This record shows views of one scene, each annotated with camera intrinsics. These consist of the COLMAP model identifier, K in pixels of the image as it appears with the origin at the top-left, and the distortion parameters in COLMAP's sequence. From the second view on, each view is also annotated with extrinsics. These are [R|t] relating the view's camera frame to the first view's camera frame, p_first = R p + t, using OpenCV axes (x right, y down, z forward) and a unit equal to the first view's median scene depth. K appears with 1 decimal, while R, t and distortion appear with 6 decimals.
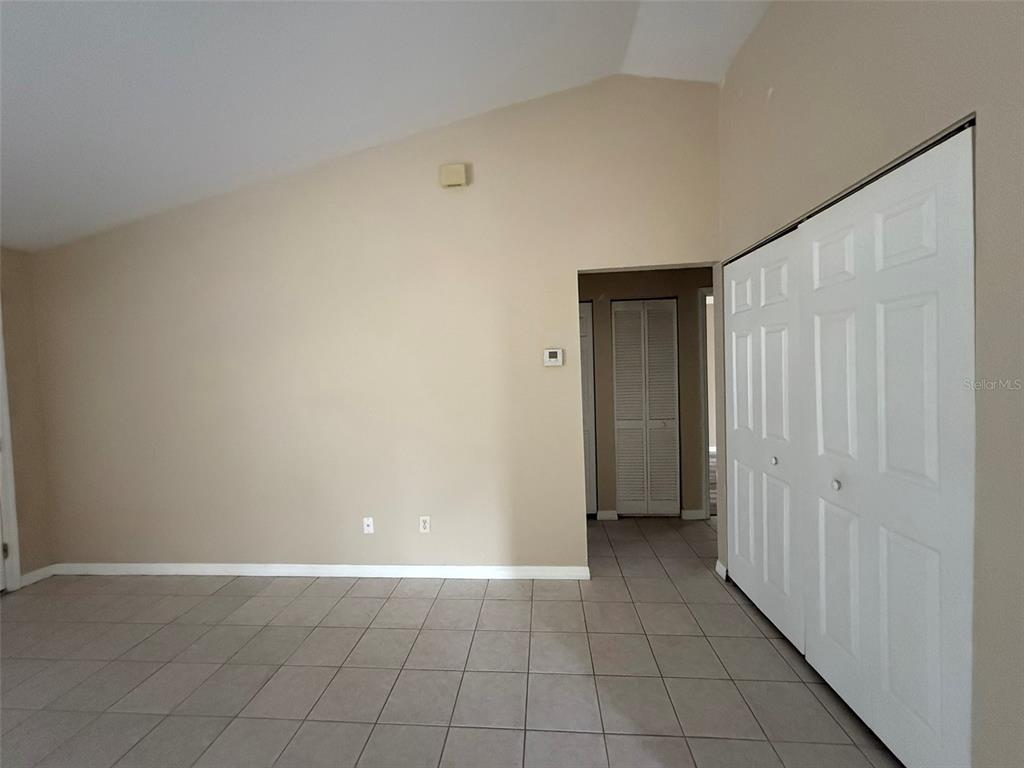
lens RADIAL K [[406.1, 0, 509.6], [0, 406.1, 388.9], [0, 0, 1]] dist [-0.001072, -0.000284]
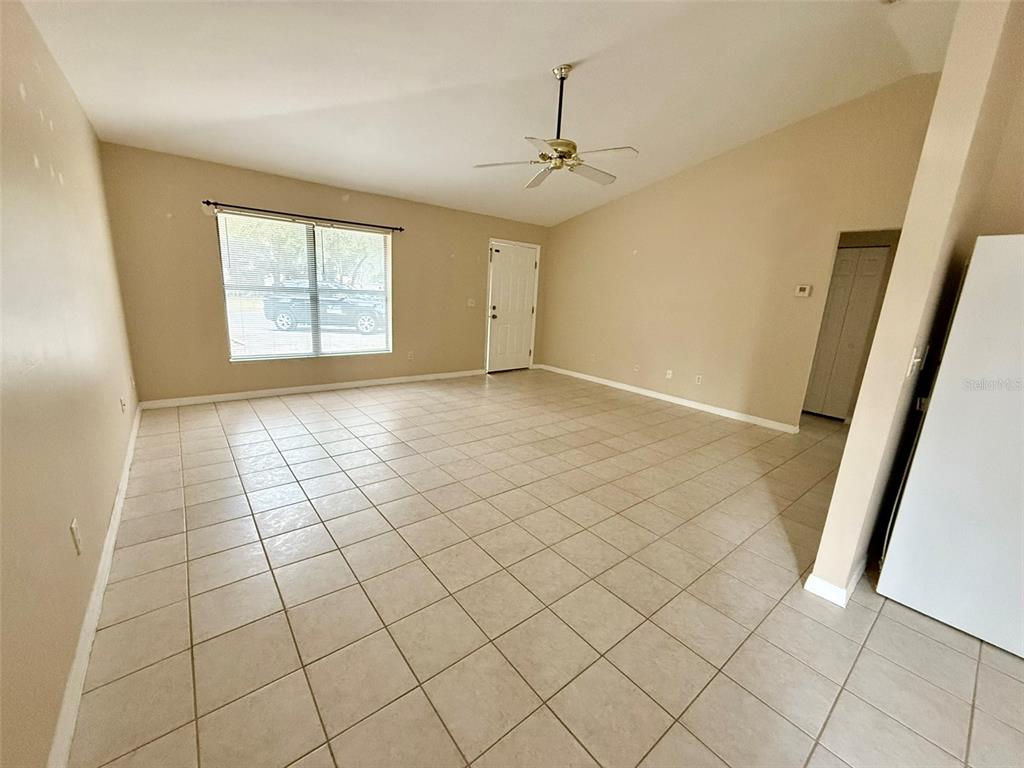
lens RADIAL K [[406.1, 0, 508.2], [0, 406.1, 385.6], [0, 0, 1]] dist [-0.001072, -0.000284]
pose [[0.682387, 0.234018, -0.692520, 0.474202], [-0.108369, 0.969289, 0.220762, 0.050231], [0.722914, -0.075598, 0.686790, -0.866607]]
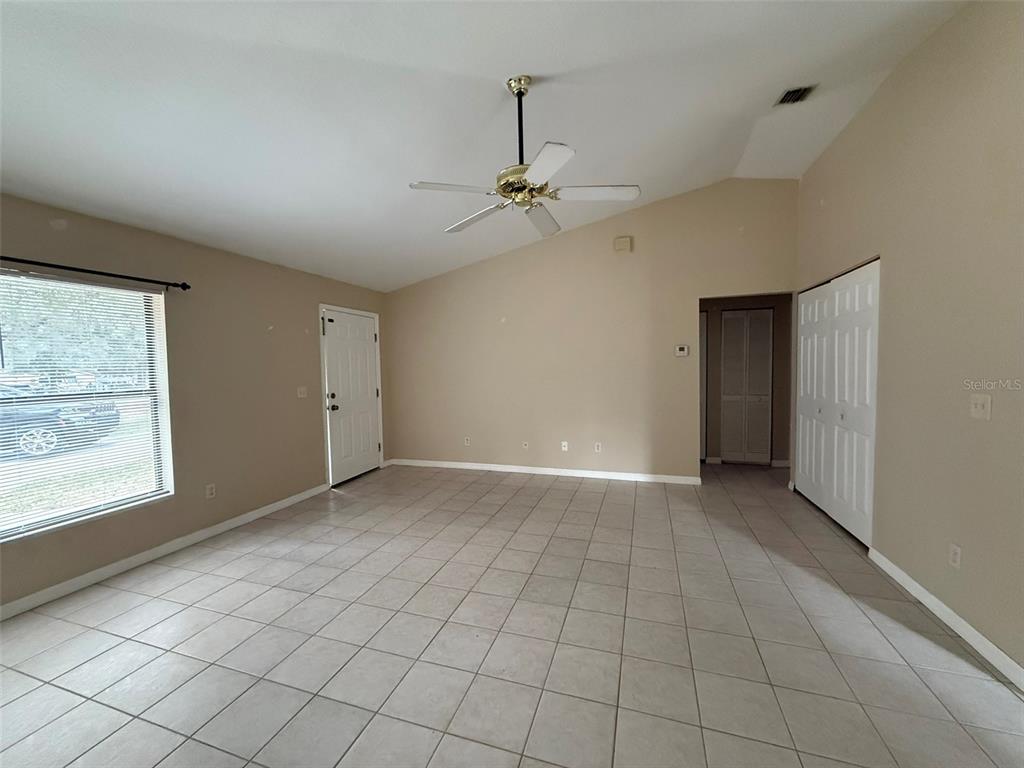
lens RADIAL K [[406.1, 0, 507.2], [0, 406.1, 386.5], [0, 0, 1]] dist [-0.001072, -0.000284]
pose [[0.970658, 0.027081, -0.238936, -0.178397], [-0.023585, 0.999569, 0.017482, 0.054874], [0.239307, -0.011334, 0.970878, -0.762402]]
